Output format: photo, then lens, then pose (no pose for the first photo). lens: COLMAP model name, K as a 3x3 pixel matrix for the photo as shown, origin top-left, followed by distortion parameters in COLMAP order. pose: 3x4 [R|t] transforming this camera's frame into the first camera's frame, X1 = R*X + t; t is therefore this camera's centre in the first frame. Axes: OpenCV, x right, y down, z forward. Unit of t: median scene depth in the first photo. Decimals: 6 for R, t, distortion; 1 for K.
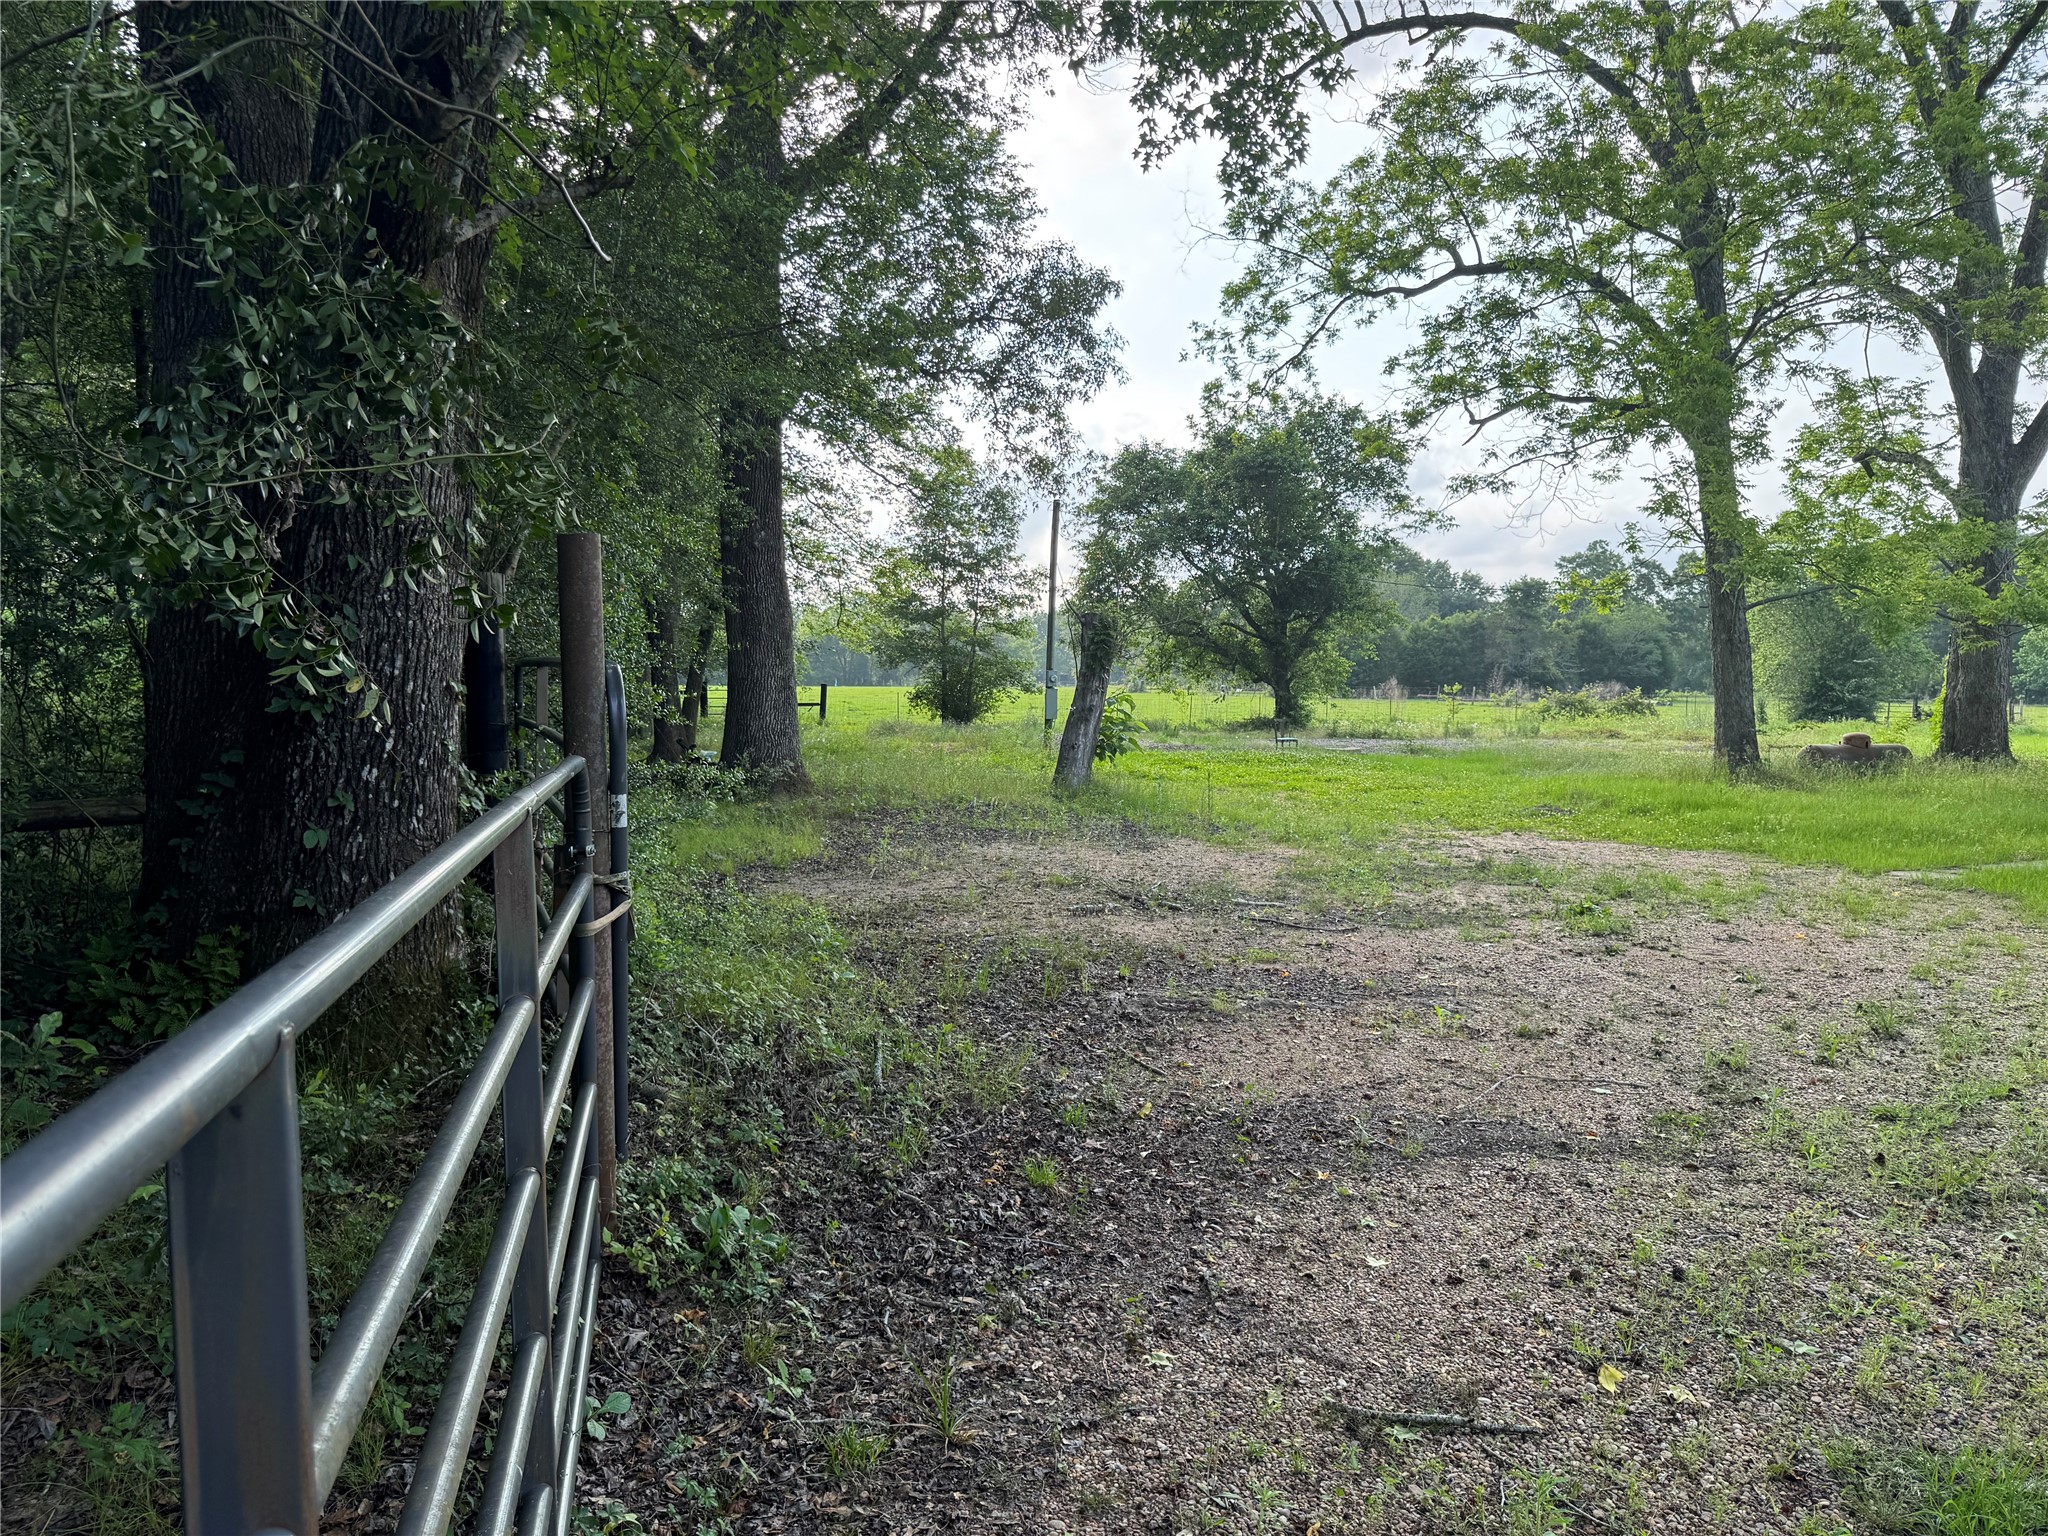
lens RADIAL K [[1403.0, 0, 1004.3], [0, 1403.0, 754.7], [0, 0, 1]] dist [0.029346, -0.043338]
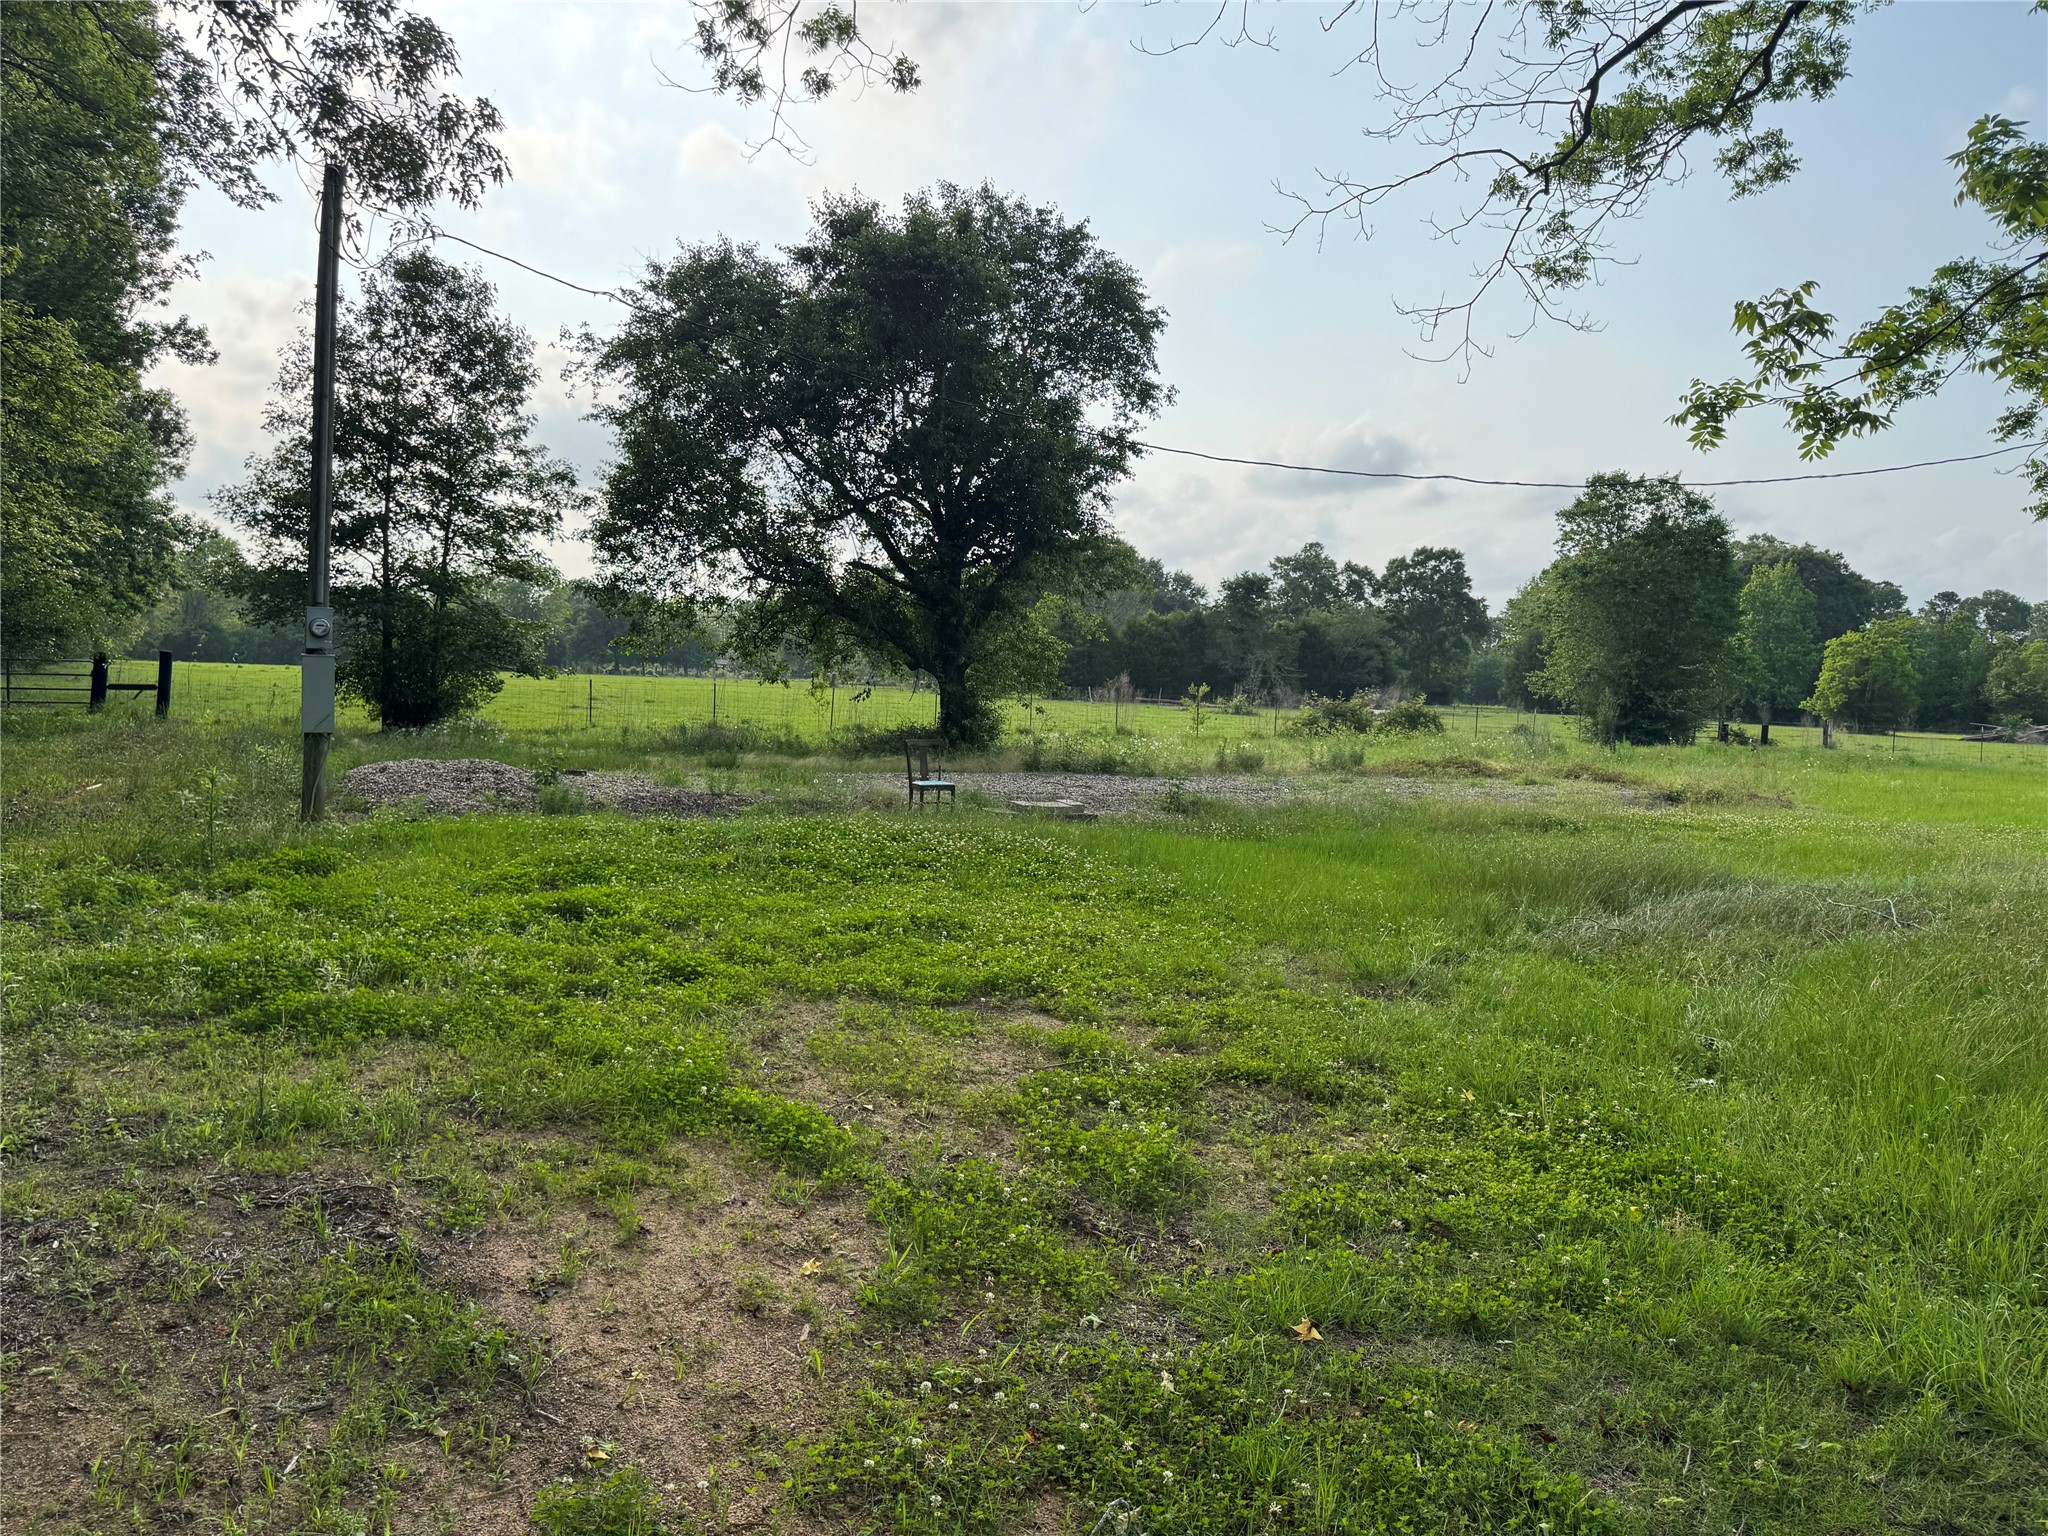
lens RADIAL K [[1403.0, 0, 1036.6], [0, 1403.0, 784.0], [0, 0, 1]] dist [0.029346, -0.043338]
pose [[0.974625, 0.011202, 0.223562, 0.084900], [-0.016408, 0.999635, 0.021445, -0.014264], [-0.223240, -0.024569, 0.974454, 0.350076]]
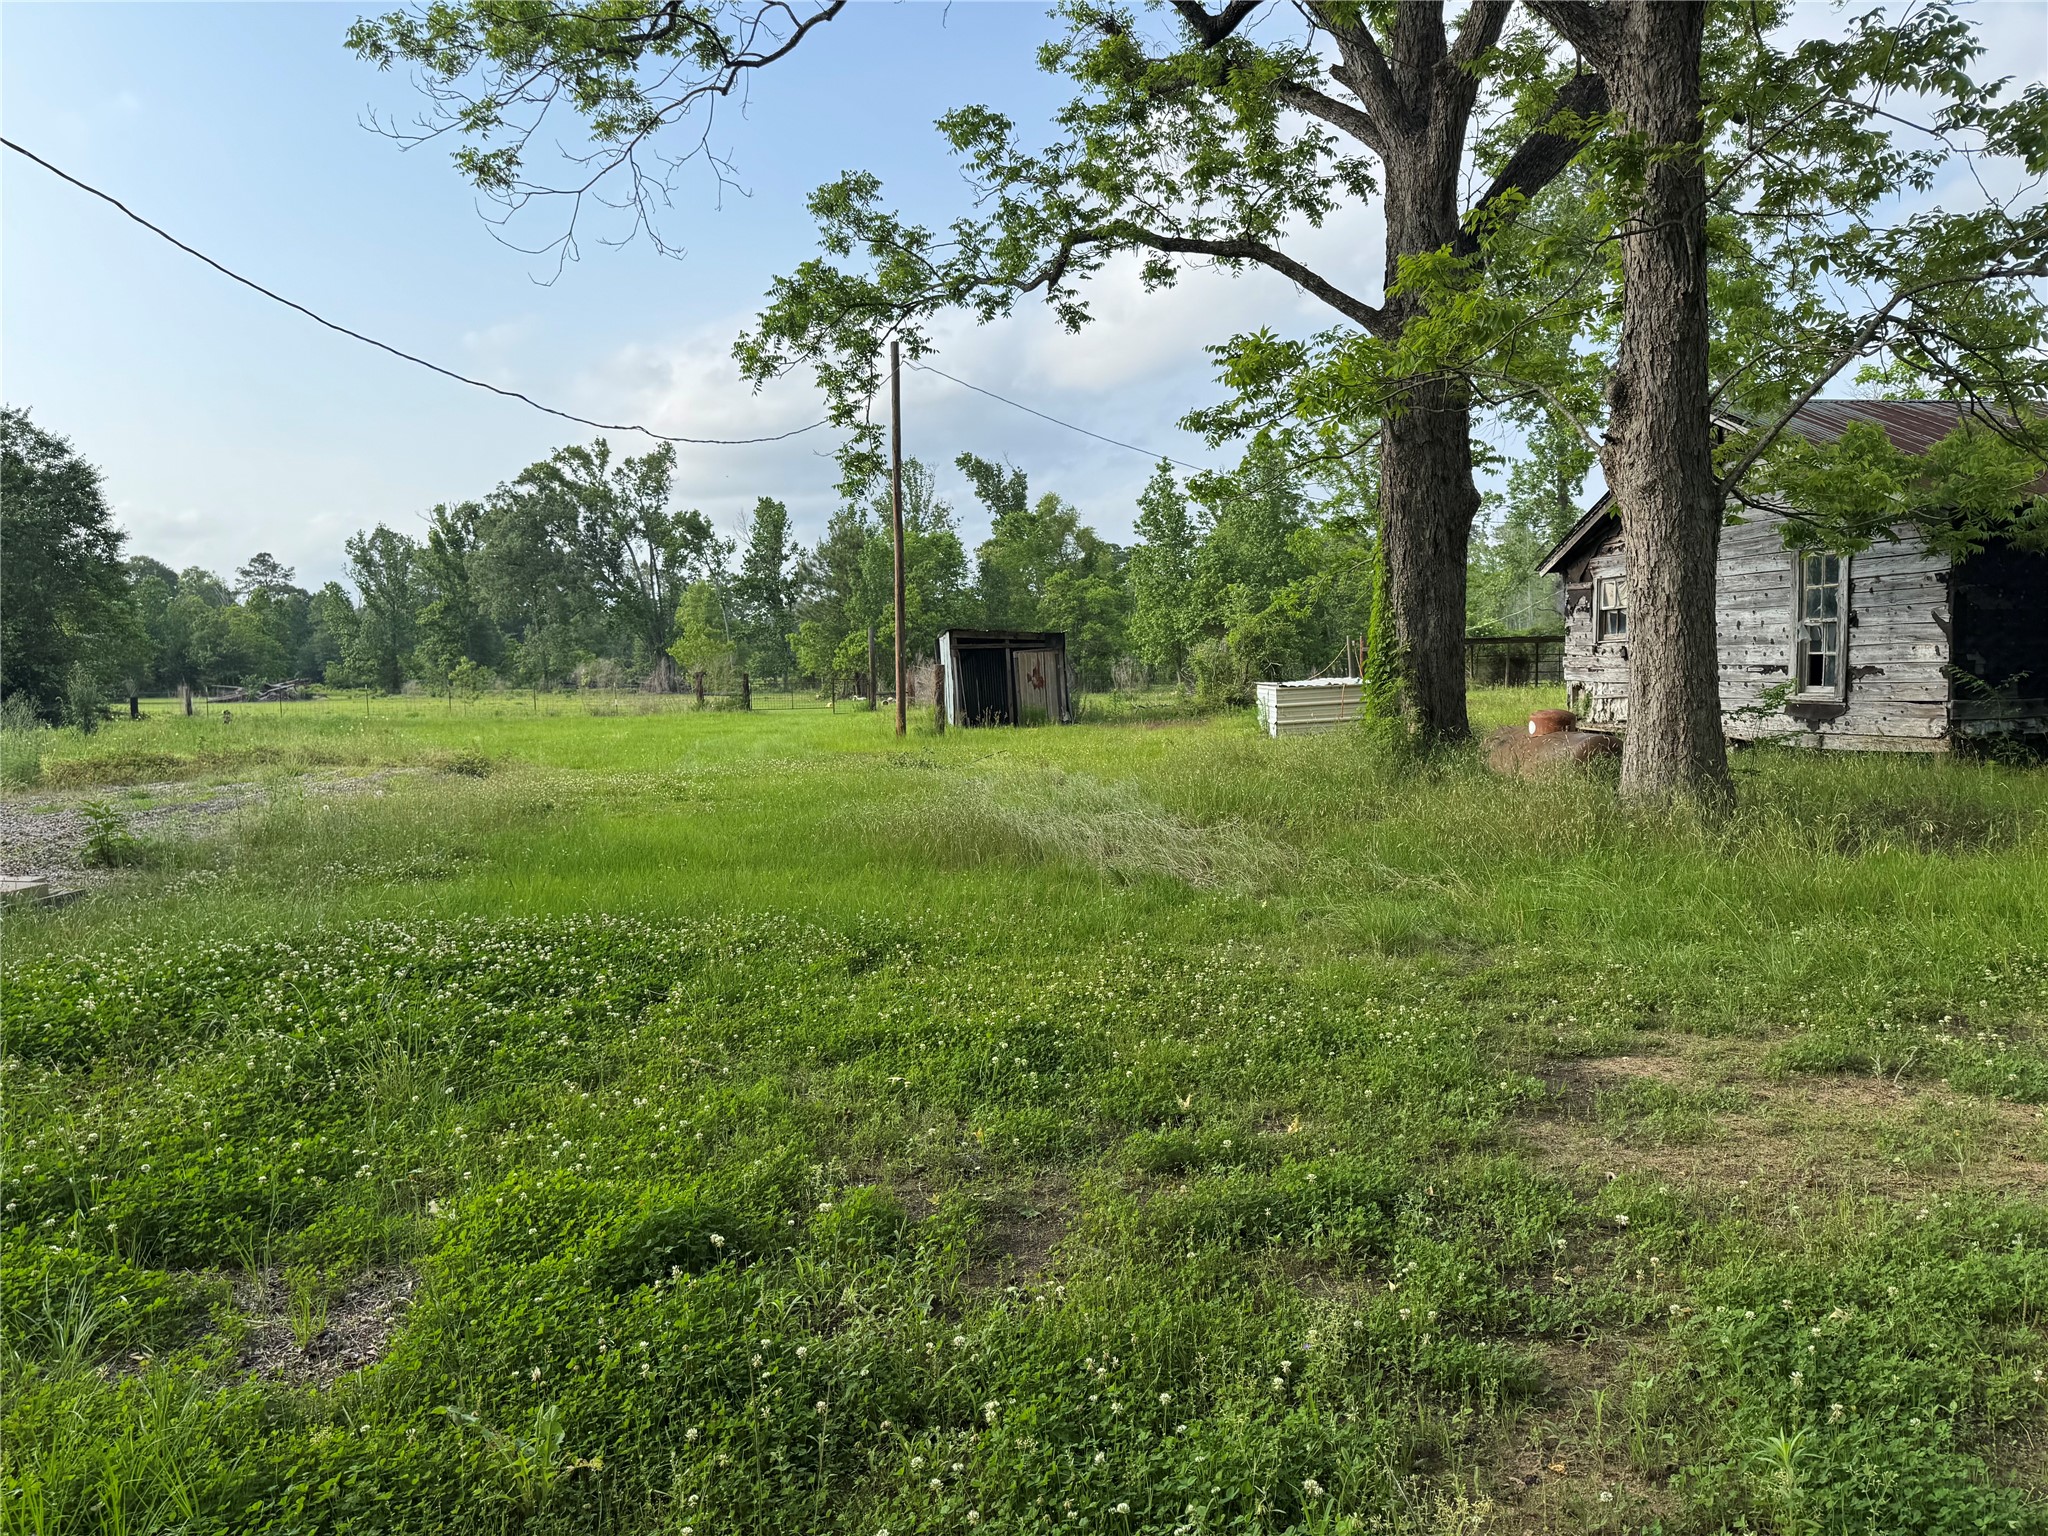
lens RADIAL K [[1403.0, 0, 1006.1], [0, 1403.0, 779.3], [0, 0, 1]] dist [0.029346, -0.043338]
pose [[0.179000, -0.082655, 0.980371, 0.023407], [0.056550, 0.995682, 0.073620, -0.028592], [-0.982223, 0.042262, 0.182901, 0.505924]]
